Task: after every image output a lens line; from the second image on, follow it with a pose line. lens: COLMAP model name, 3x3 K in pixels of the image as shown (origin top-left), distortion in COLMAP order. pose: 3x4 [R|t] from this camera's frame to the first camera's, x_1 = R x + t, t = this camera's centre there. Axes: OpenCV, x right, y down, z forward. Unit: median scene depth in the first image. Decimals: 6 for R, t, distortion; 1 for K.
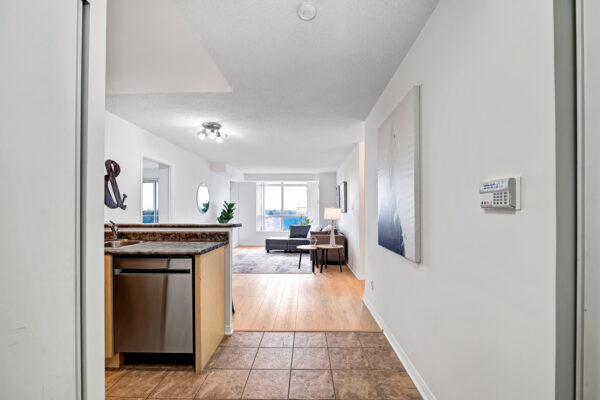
lens RADIAL K [[249.9, 0, 304.1], [0, 249.9, 208.8], [0, 0, 1]] dist [-0.011807, -0.000116]
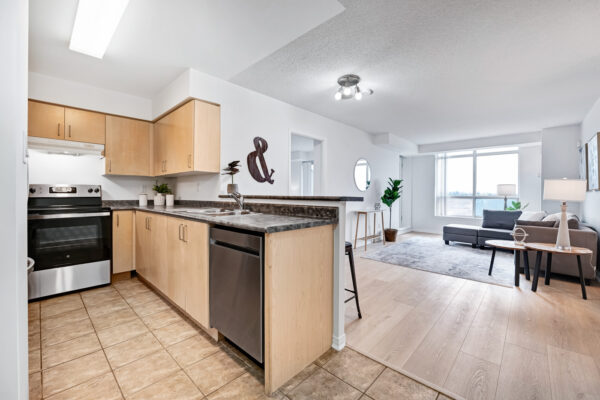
lens RADIAL K [[249.9, 0, 298.5], [0, 249.9, 196.0], [0, 0, 1]] dist [-0.011807, -0.000116]
pose [[0.736444, 0.012360, -0.676386, 0.062052], [-0.000924, 0.999851, 0.017264, 0.030139], [0.676498, -0.012089, 0.736345, 0.249137]]
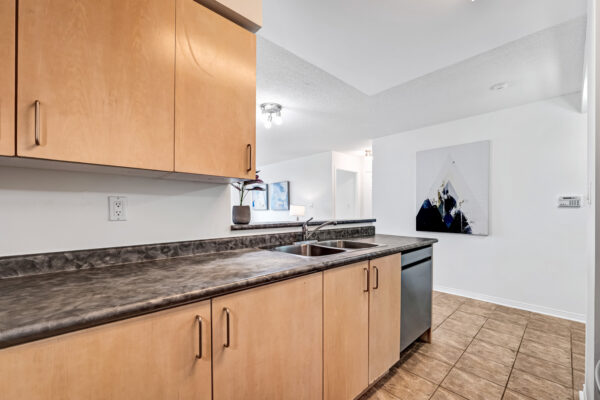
lens RADIAL K [[249.9, 0, 301.1], [0, 249.9, 213.1], [0, 0, 1]] dist [-0.011807, -0.000116]
pose [[0.722150, -0.006203, 0.691709, -0.803291], [-0.008602, 0.999802, 0.017946, 0.012393], [-0.691683, -0.018910, 0.721954, 0.274526]]
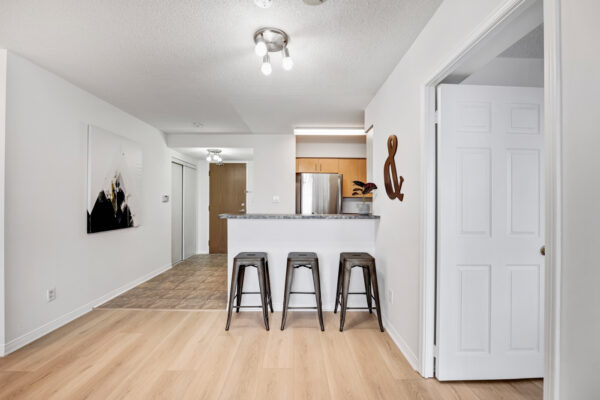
lens RADIAL K [[249.9, 0, 291.7], [0, 249.9, 203.0], [0, 0, 1]] dist [-0.011807, -0.000116]
pose [[-0.999984, -0.003406, 0.004419, -0.375452], [-0.003438, 0.999969, -0.007078, 0.012089], [-0.004395, -0.007093, -0.999965, 1.370188]]
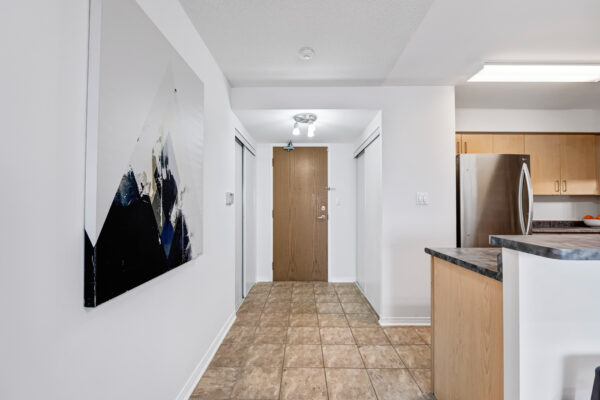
lens RADIAL K [[249.9, 0, 298.9], [0, 249.9, 201.8], [0, 0, 1]] dist [-0.011807, -0.000116]
pose [[-0.999981, 0.003404, -0.005168, 0.022744], [0.003518, 0.999750, -0.022087, 0.008865], [0.005091, -0.022105, -0.999743, 0.885912]]
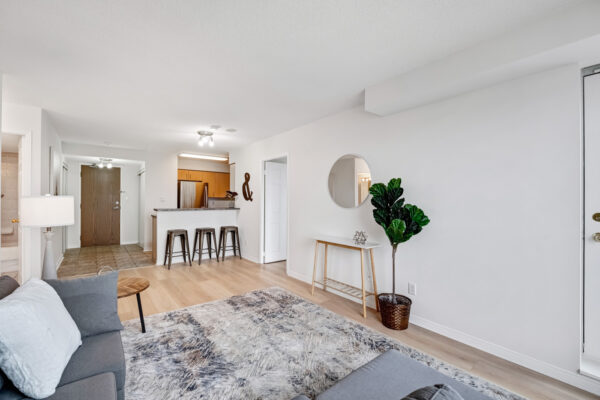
lens RADIAL K [[253.9, 0, 291.2], [0, 253.9, 200.2], [0, 0, 1]] dist [-0.025580, -0.000478]
pose [[-0.780380, -0.002276, -0.625301, 0.067600], [0.000319, 0.999992, -0.004038, 0.003249], [0.625305, -0.003351, -0.780373, 2.013594]]
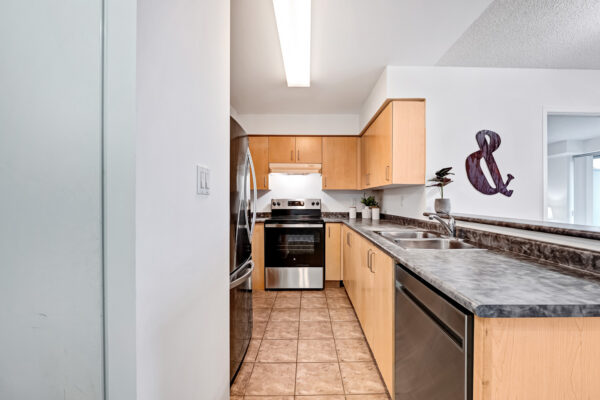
lens RADIAL K [[249.9, 0, 311.0], [0, 249.9, 198.9], [0, 0, 1]] dist [-0.011807, -0.000116]
pose [[0.030298, 0.000622, -0.999541, -0.032896], [0.002469, 0.999997, 0.000697, 0.007119], [0.999538, -0.002489, 0.030297, 0.350554]]
